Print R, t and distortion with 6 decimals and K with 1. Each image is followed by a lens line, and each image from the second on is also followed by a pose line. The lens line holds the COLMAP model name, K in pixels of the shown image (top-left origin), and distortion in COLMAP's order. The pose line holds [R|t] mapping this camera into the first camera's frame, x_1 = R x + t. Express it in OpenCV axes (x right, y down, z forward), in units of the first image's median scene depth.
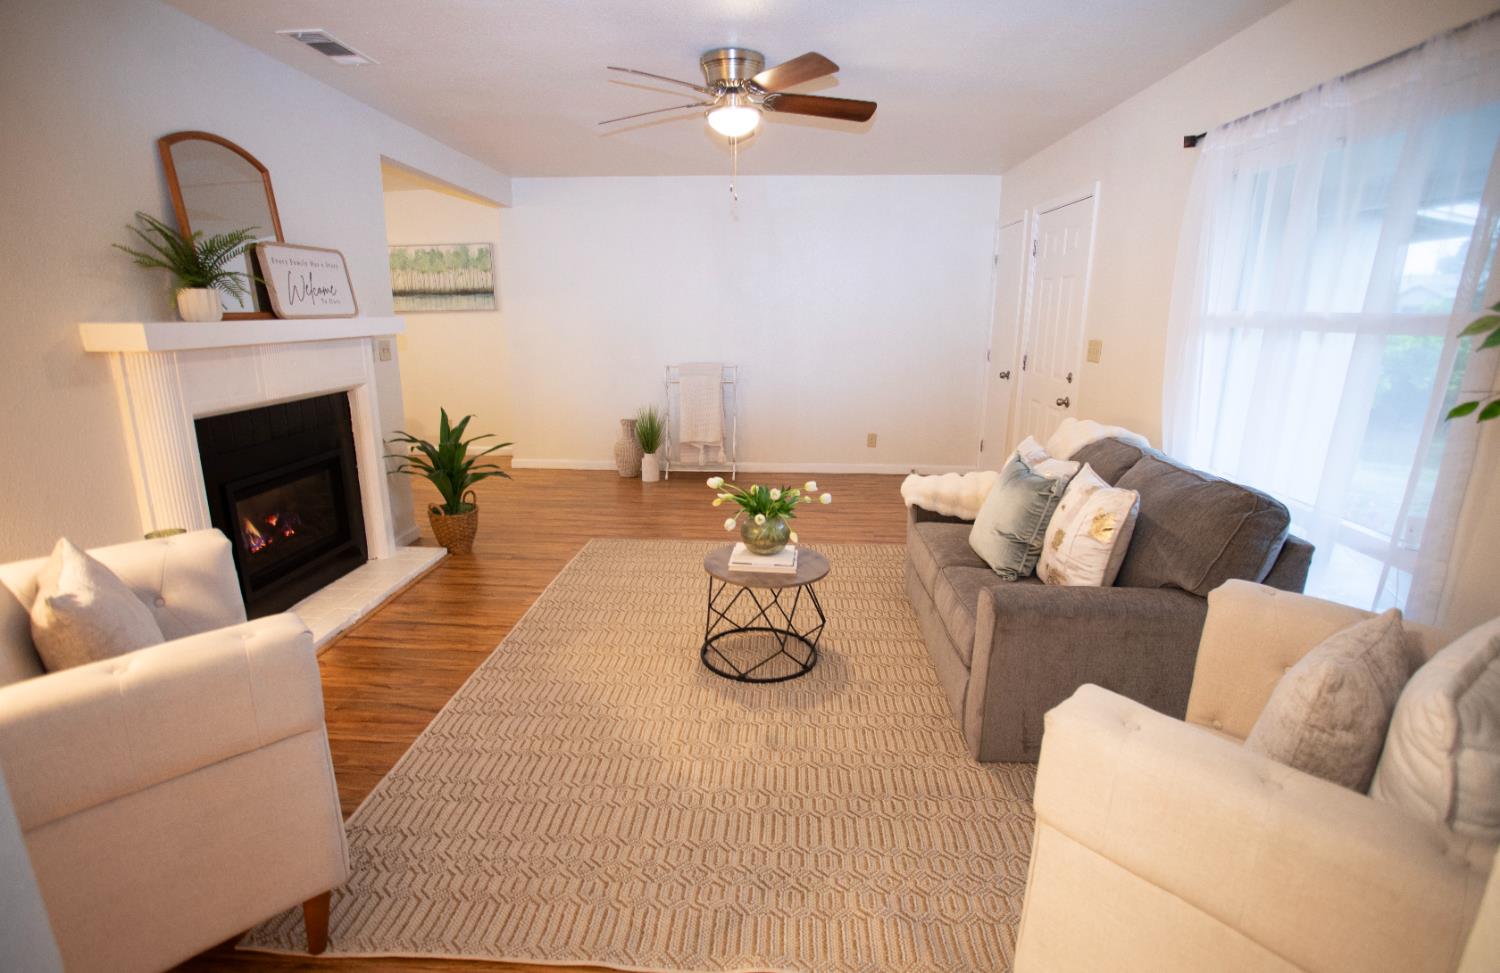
lens RADIAL K [[709.0, 0, 745.6], [0, 709.0, 487.8], [0, 0, 1]] dist [-0.041171, 0.011966]
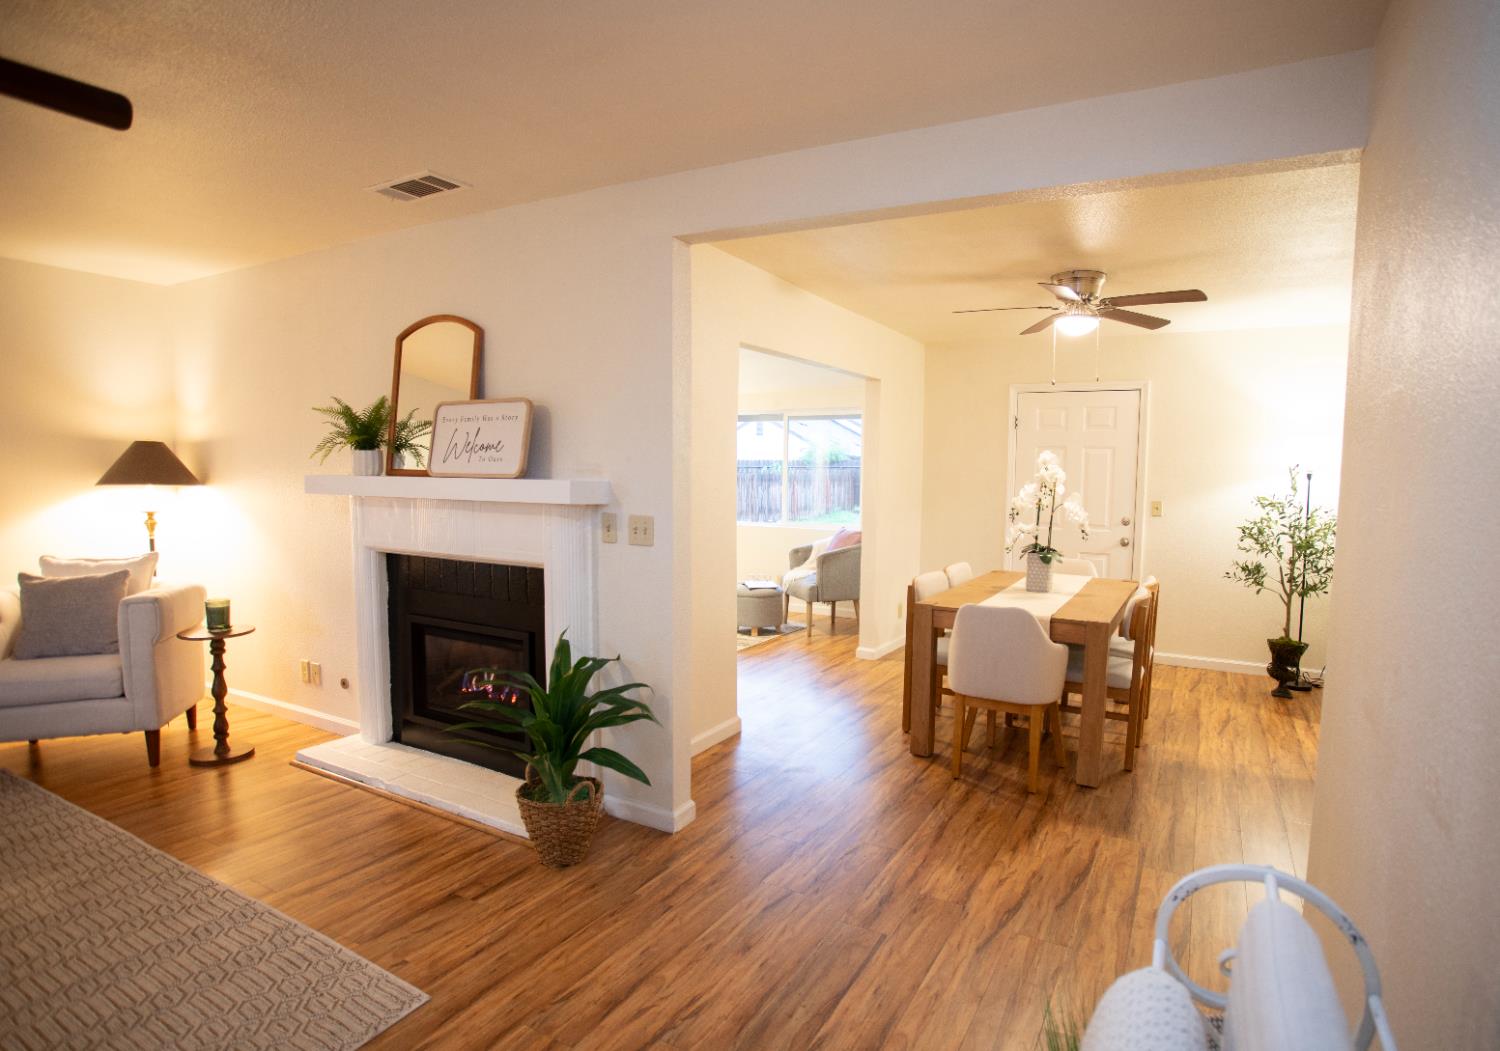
lens RADIAL K [[770.2, 0, 810.4], [0, 770.2, 546.6], [0, 0, 1]] dist [-0.055365, 0.020602]
pose [[-0.408171, 0.067780, -0.910386, 0.120831], [-0.244280, 0.952766, 0.180458, -0.481685], [0.879616, 0.296047, -0.372334, 1.933981]]
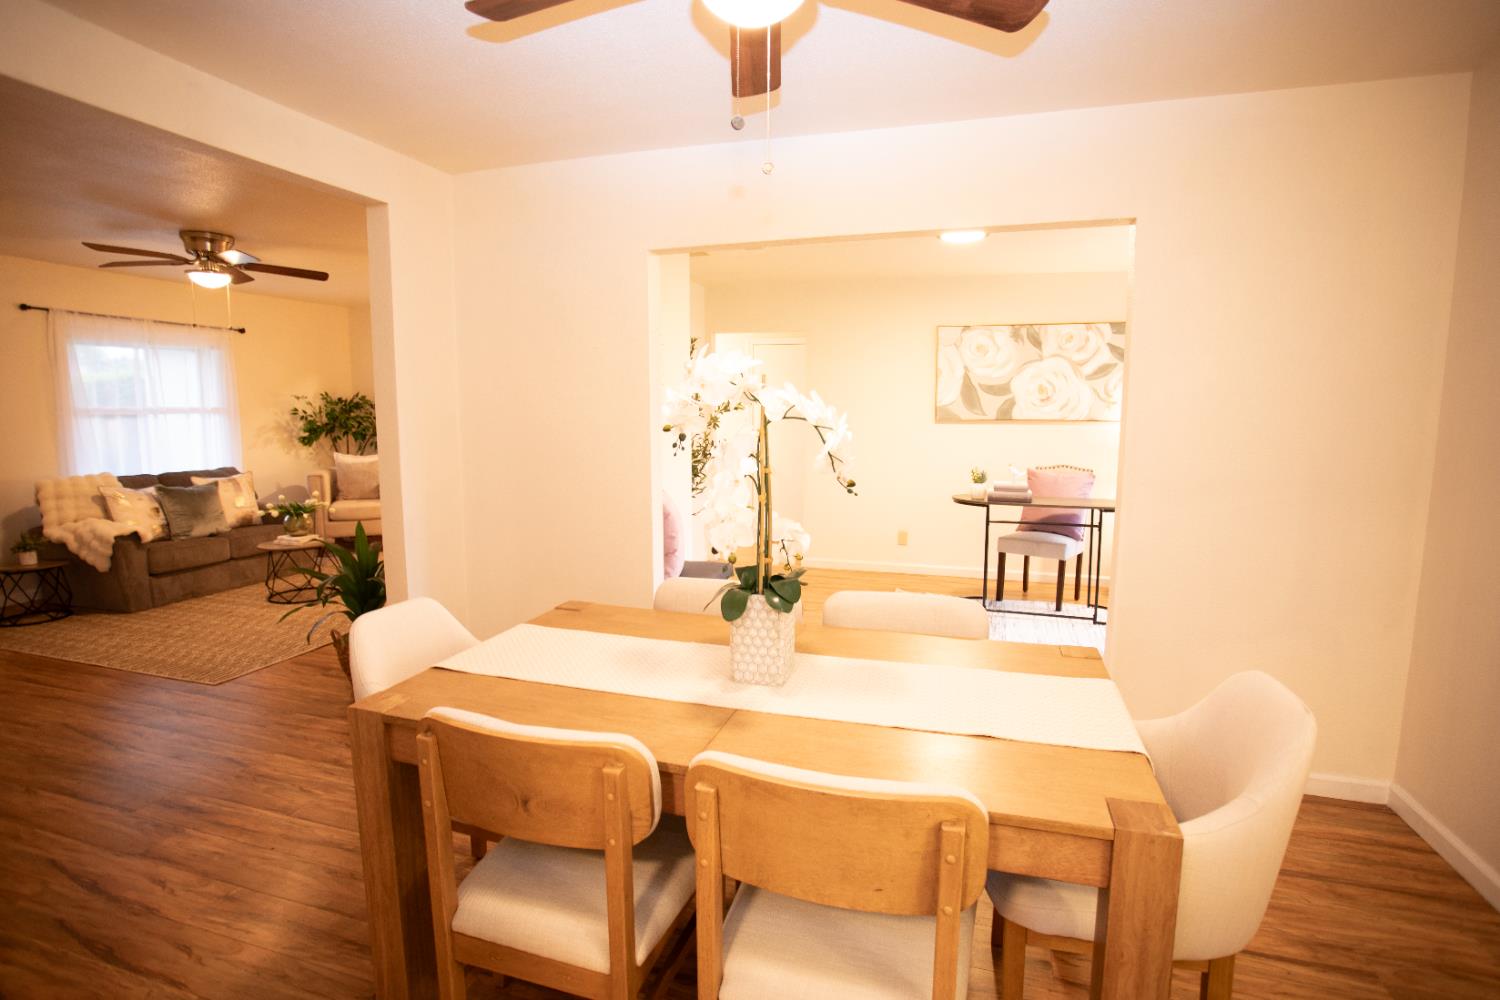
lens RADIAL K [[747.0, 0, 755.6], [0, 747.0, 491.5], [0, 0, 1]] dist [-0.053536, 0.018149]
pose [[-0.968882, -0.039466, 0.244355, -1.516385], [0.049388, 0.936532, 0.347087, -0.593057], [-0.242544, 0.348355, -0.905440, 2.294652]]
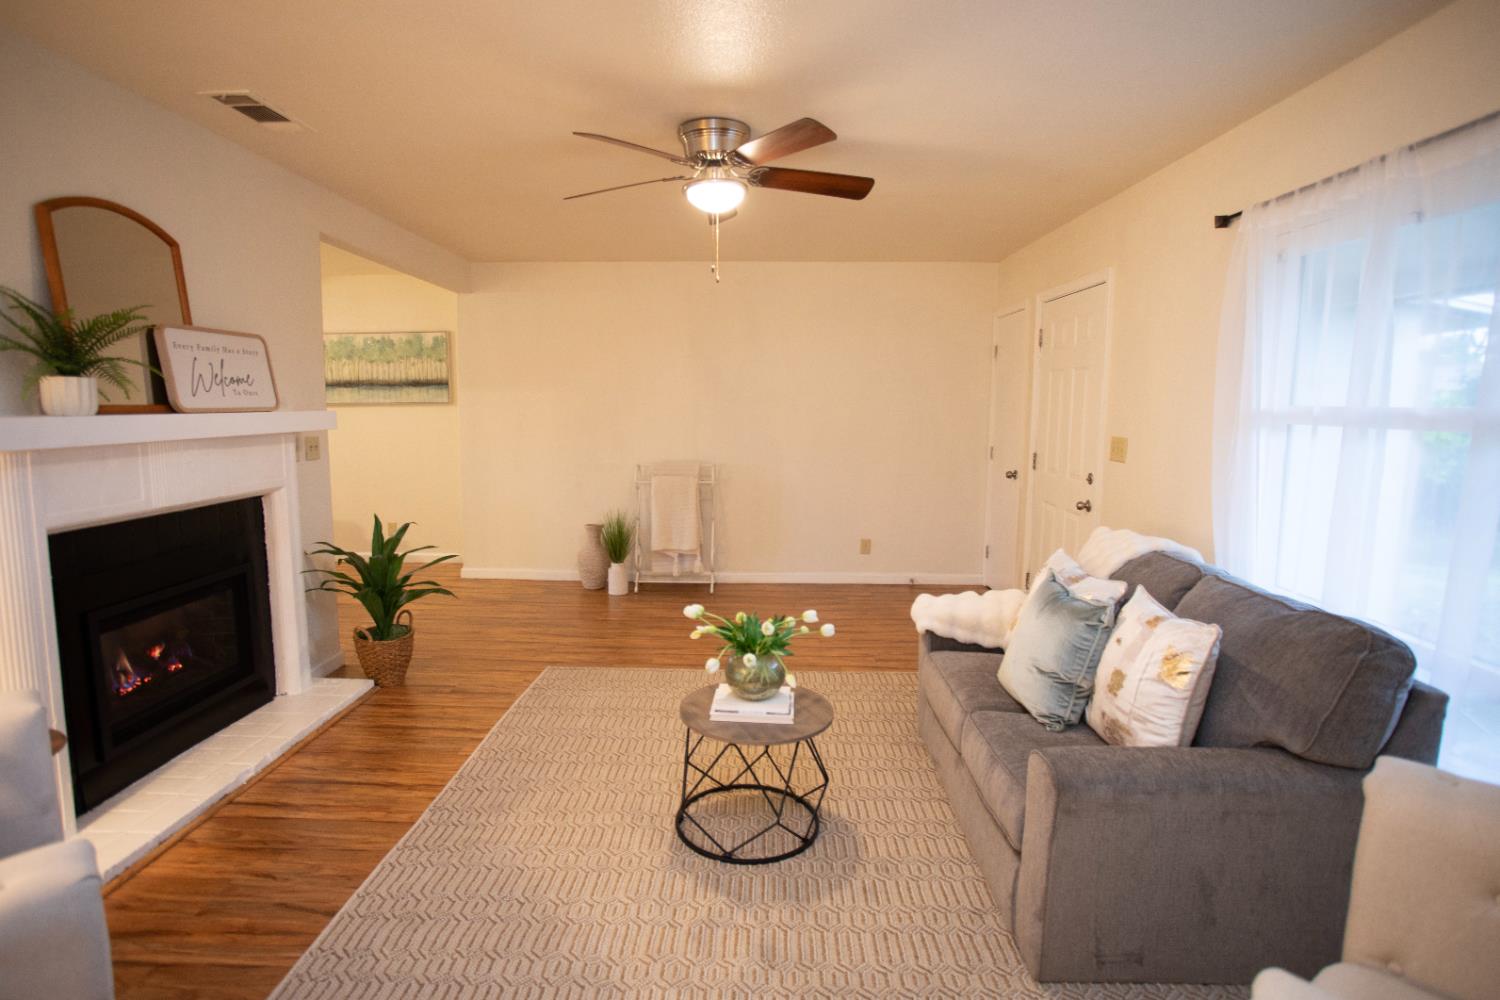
lens RADIAL K [[747.0, 0, 740.4], [0, 747.0, 498.4], [0, 0, 1]] dist [-0.053536, 0.018149]
pose [[0.999658, -0.000912, 0.026126, -0.011157], [0.004015, 0.992892, -0.118947, -0.032679], [-0.025832, 0.119011, 0.992557, 0.121808]]
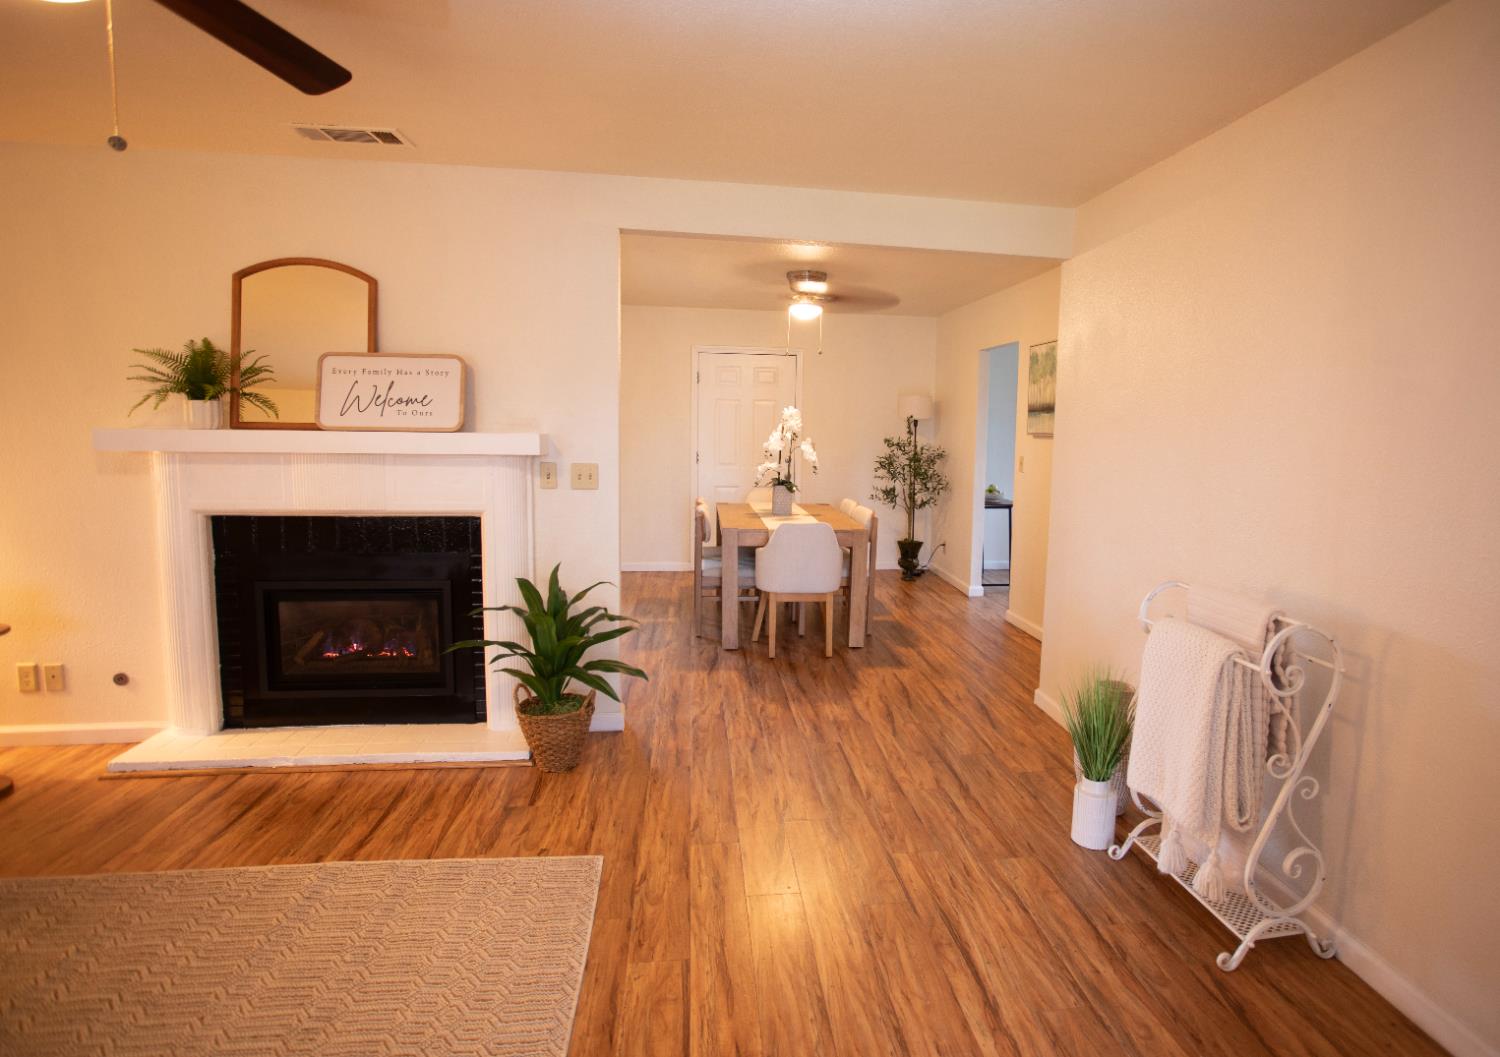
lens RADIAL K [[803.2, 0, 820.2], [0, 803.2, 501.7], [0, 0, 1]] dist [-0.038798, 0.009440]
pose [[0.210014, 0.088121, -0.973719, 0.553123], [-0.258504, 0.965492, 0.031622, -0.361267], [0.942905, 0.245070, 0.225546, 1.434527]]
